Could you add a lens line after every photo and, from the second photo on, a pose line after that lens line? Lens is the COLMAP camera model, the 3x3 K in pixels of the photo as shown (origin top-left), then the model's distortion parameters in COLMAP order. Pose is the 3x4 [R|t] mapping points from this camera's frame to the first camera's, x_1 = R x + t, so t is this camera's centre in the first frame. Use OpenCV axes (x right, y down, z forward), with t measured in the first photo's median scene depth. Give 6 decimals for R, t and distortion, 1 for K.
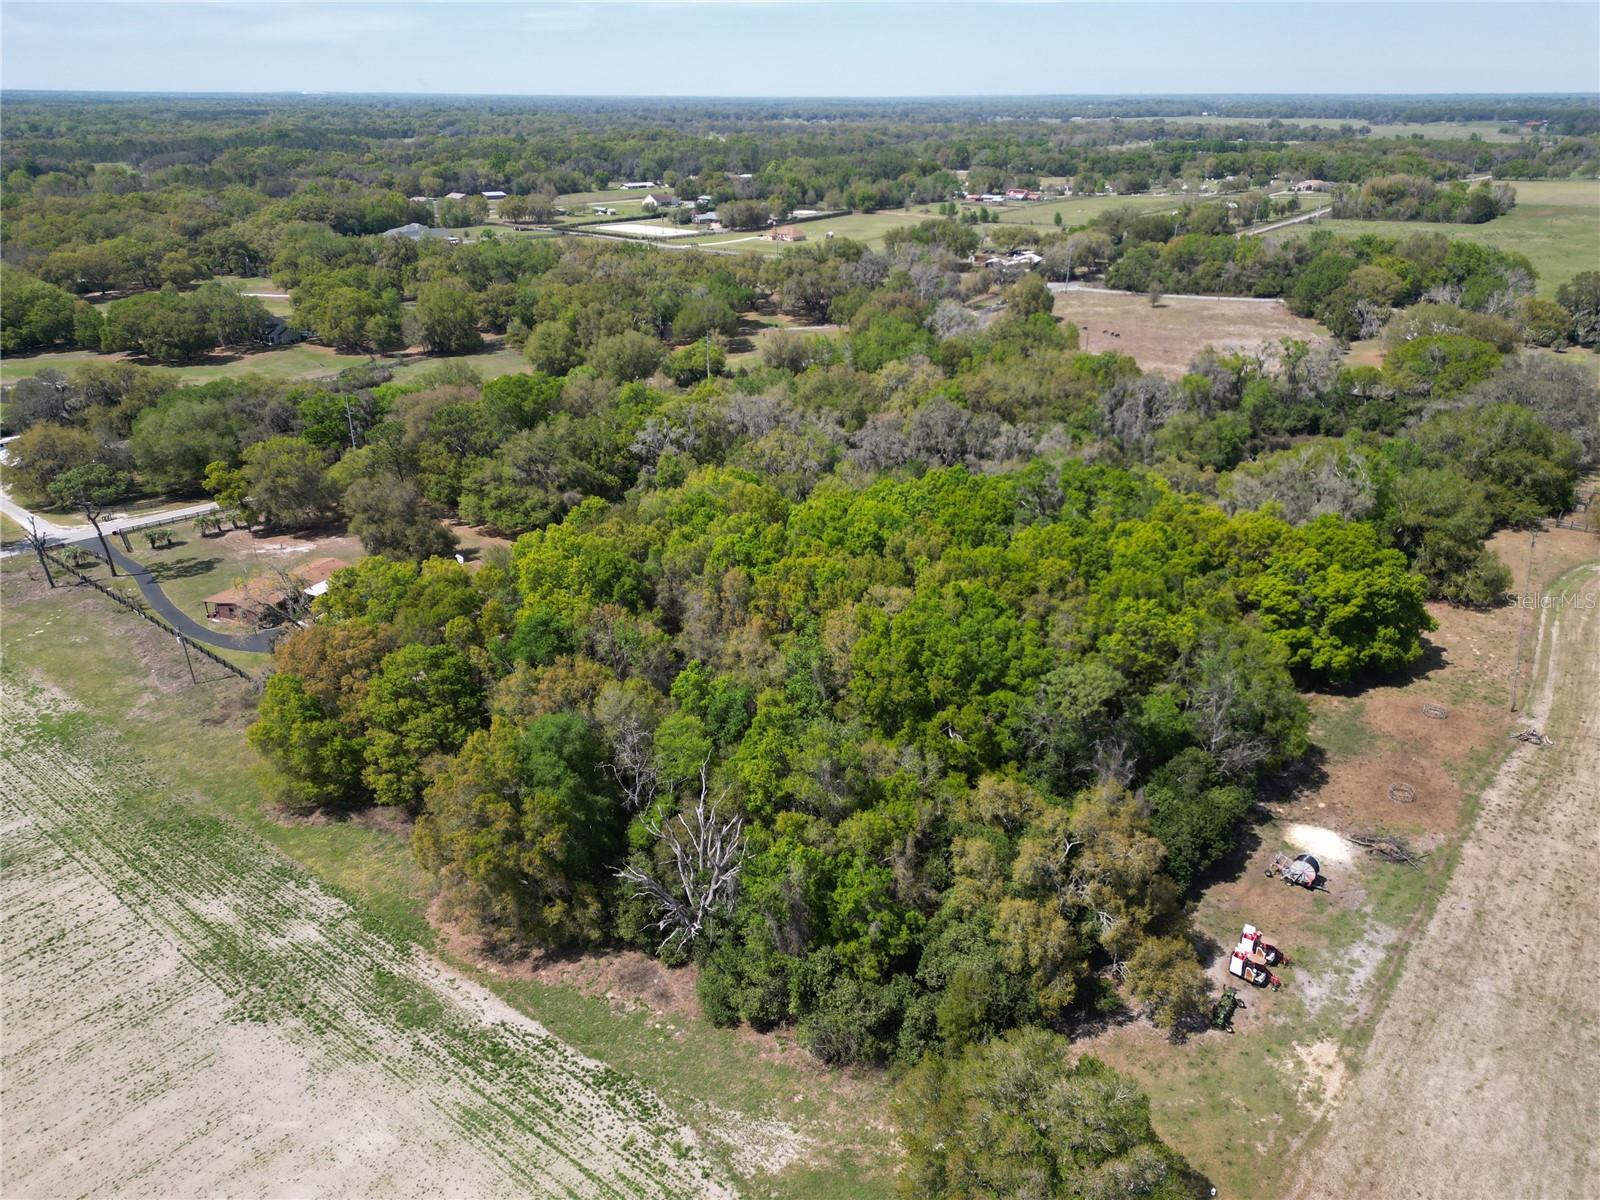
lens RADIAL K [[1121.1, 0, 798.8], [0, 1121.1, 591.2], [0, 0, 1]] dist [0.081613, -0.080819]
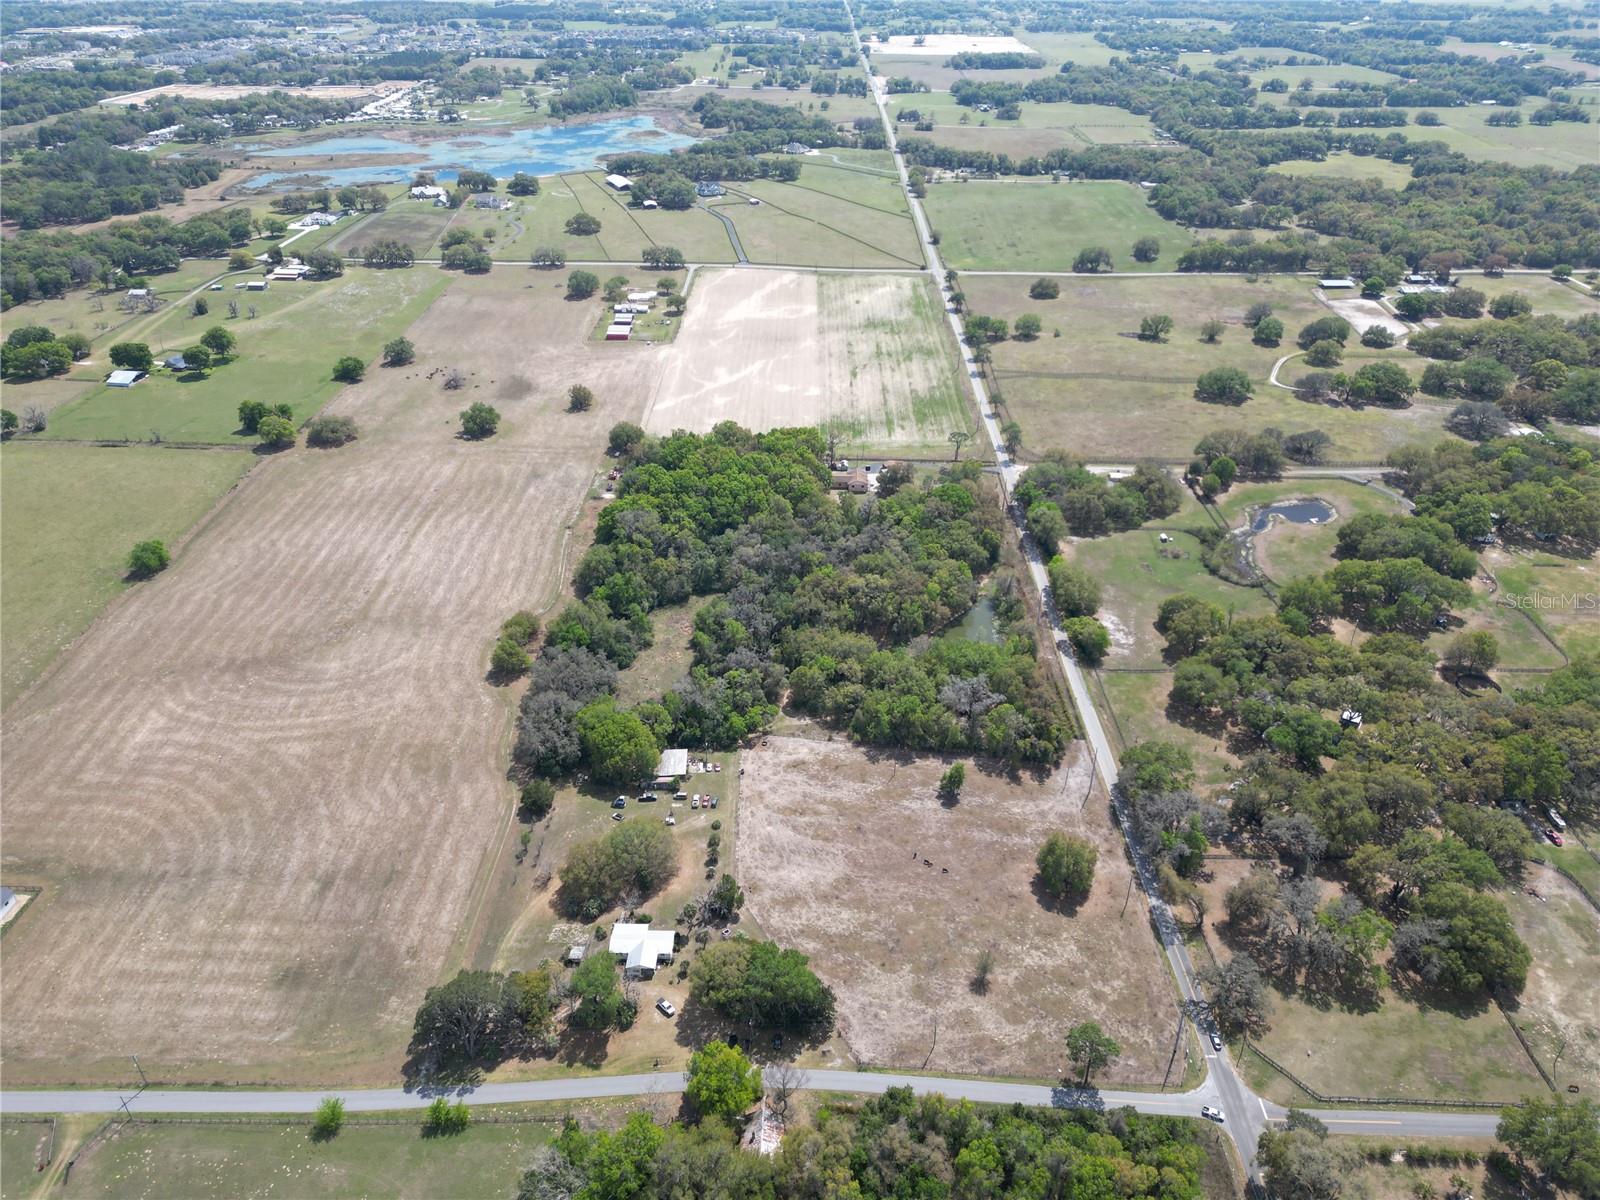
lens RADIAL K [[1121.1, 0, 798.8], [0, 1121.1, 591.2], [0, 0, 1]] dist [0.081613, -0.080819]
pose [[-0.777346, 0.314993, -0.544530, 2.691626], [-0.256259, 0.631973, 0.731397, -3.391633], [0.574513, 0.708089, -0.410541, 3.907590]]
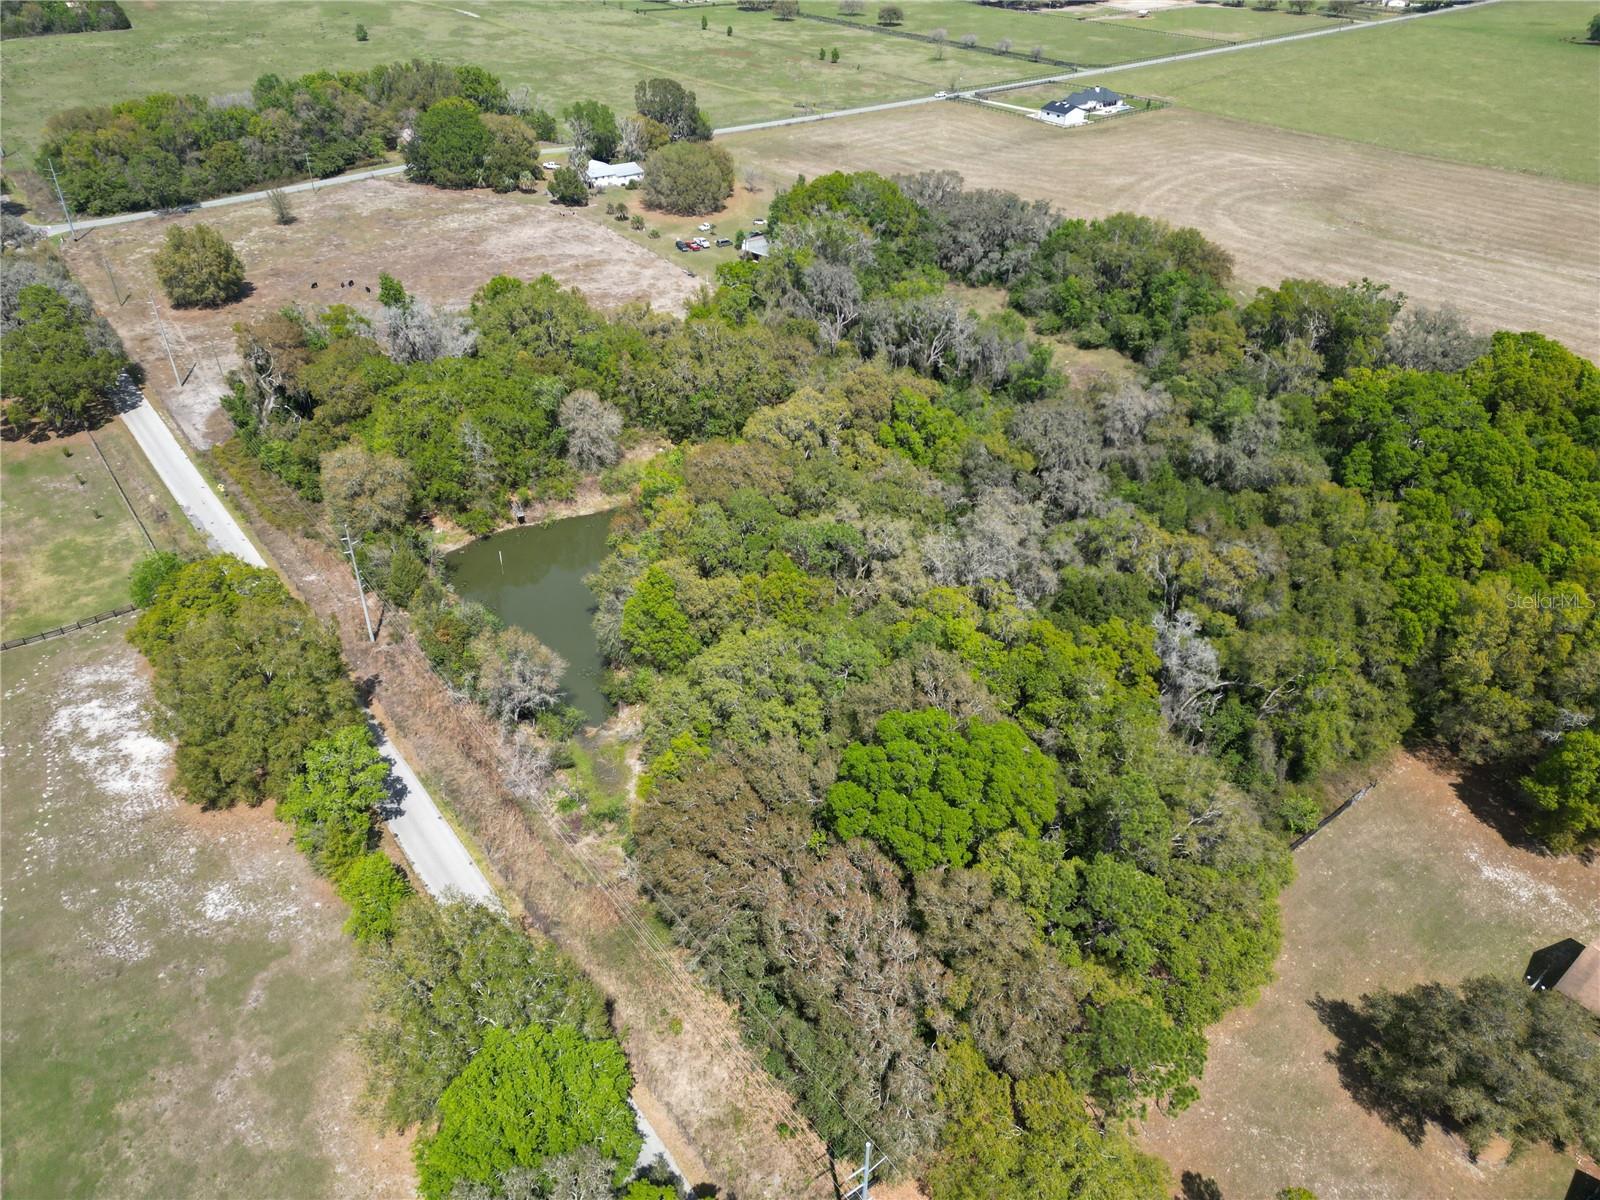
lens RADIAL K [[1121.1, 0, 798.8], [0, 1121.1, 591.2], [0, 0, 1]] dist [0.081613, -0.080819]
pose [[0.216271, -0.540792, 0.812878, -1.220310], [0.388323, 0.811540, 0.436586, -0.933066], [-0.895786, 0.221238, 0.385515, 1.779298]]
